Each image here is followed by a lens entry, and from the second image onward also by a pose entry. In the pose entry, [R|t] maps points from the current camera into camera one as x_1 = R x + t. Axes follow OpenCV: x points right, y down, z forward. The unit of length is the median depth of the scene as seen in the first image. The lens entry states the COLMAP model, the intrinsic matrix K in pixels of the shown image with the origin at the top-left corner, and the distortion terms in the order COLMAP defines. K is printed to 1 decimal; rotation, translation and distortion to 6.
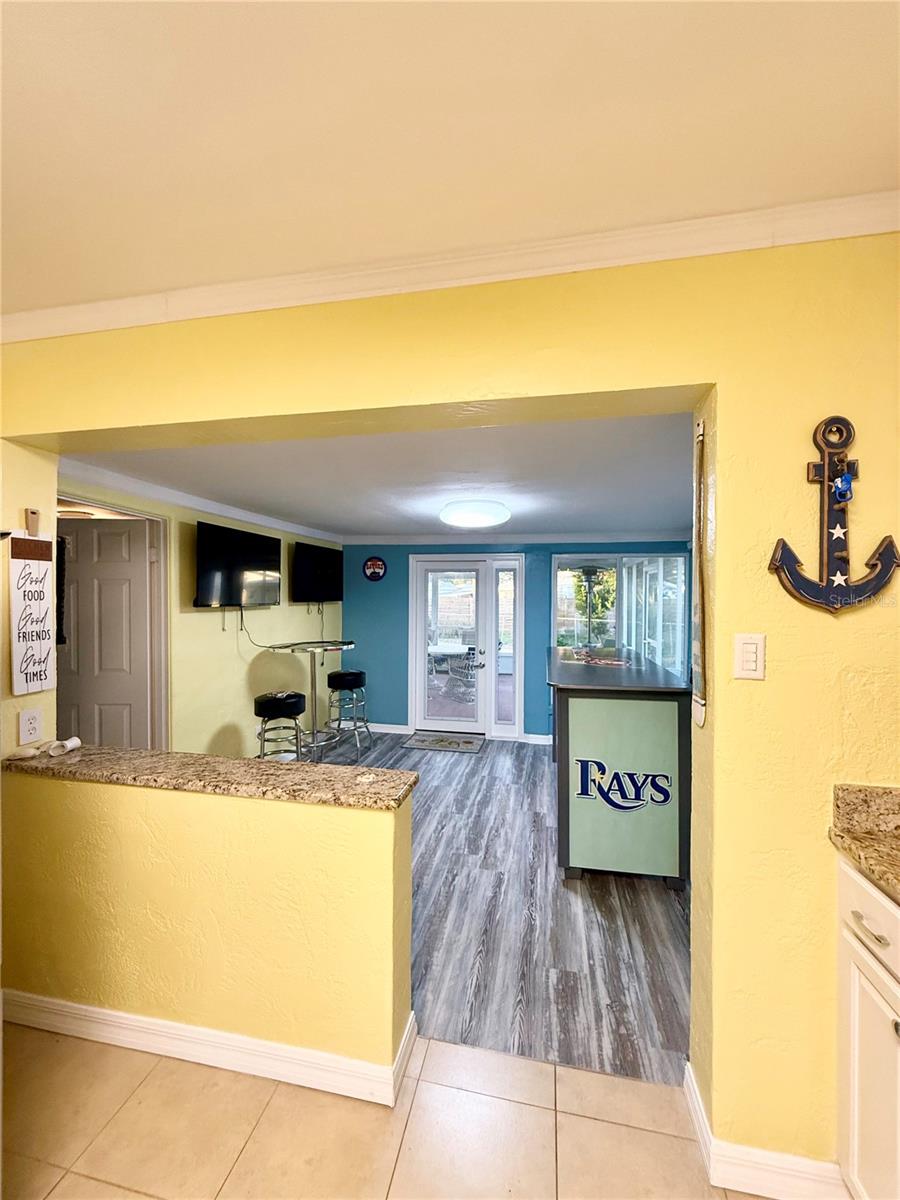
lens RADIAL K [[481.6, 0, 447.1], [0, 481.6, 597.5], [0, 0, 1]] dist [0.000653, -0.000749]
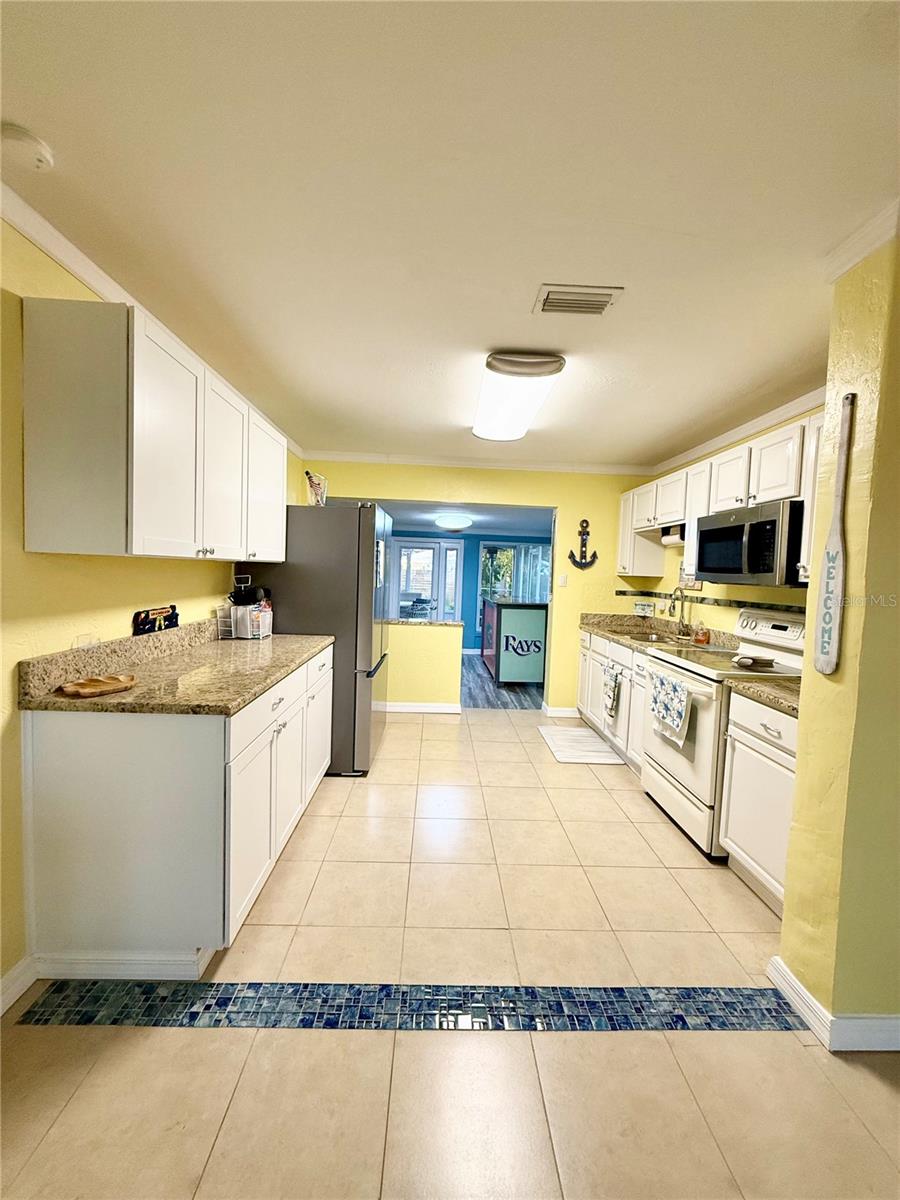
lens RADIAL K [[481.6, 0, 446.7], [0, 481.6, 601.5], [0, 0, 1]] dist [0.000653, -0.000749]
pose [[0.973080, 0.018262, 0.229743, -0.552534], [-0.033069, 0.997604, 0.060769, 0.042611], [-0.228082, -0.066730, 0.971352, -1.215394]]
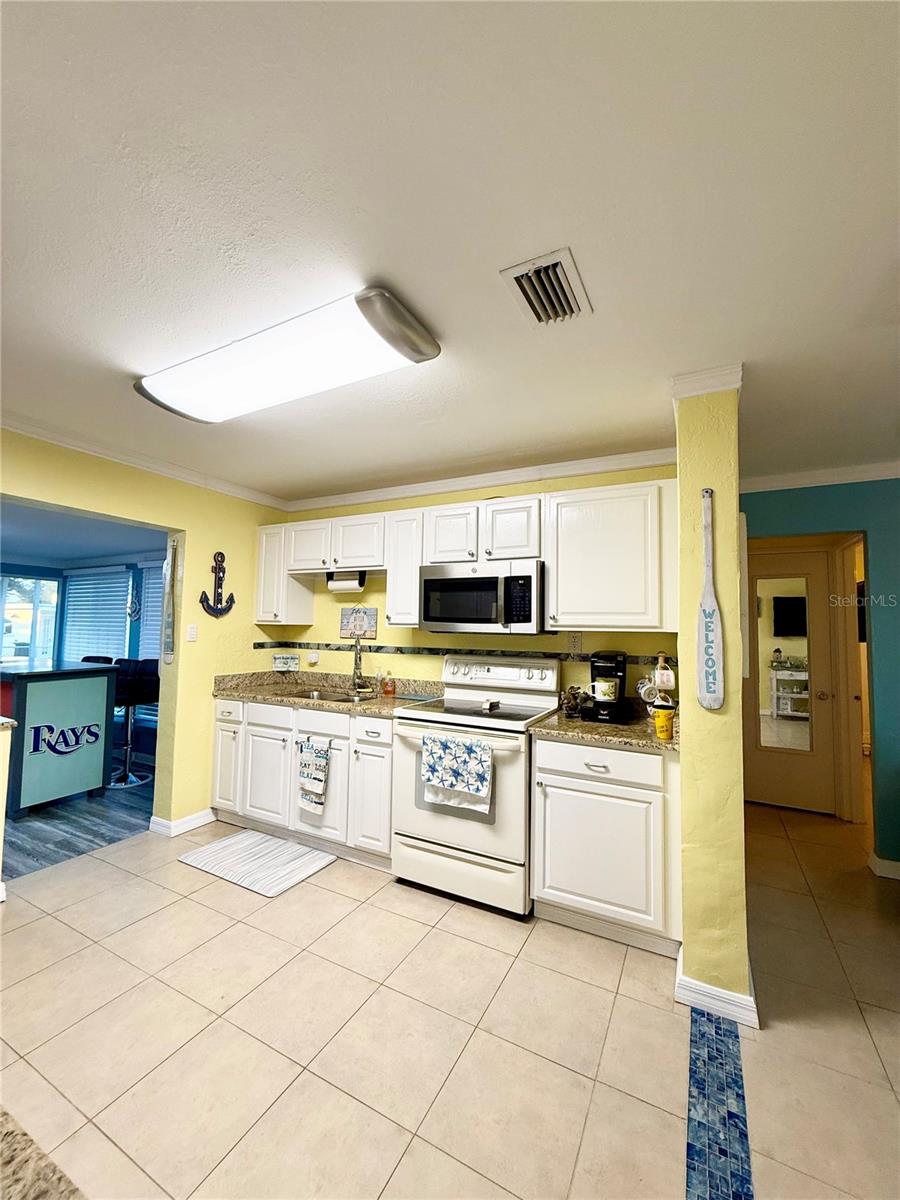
lens RADIAL K [[481.6, 0, 453.2], [0, 481.6, 599.2], [0, 0, 1]] dist [0.000653, -0.000749]
pose [[0.272379, 0.057654, 0.960461, -0.776083], [-0.012221, 0.998330, -0.056462, 0.032738], [-0.962112, 0.003641, 0.272629, -0.565946]]
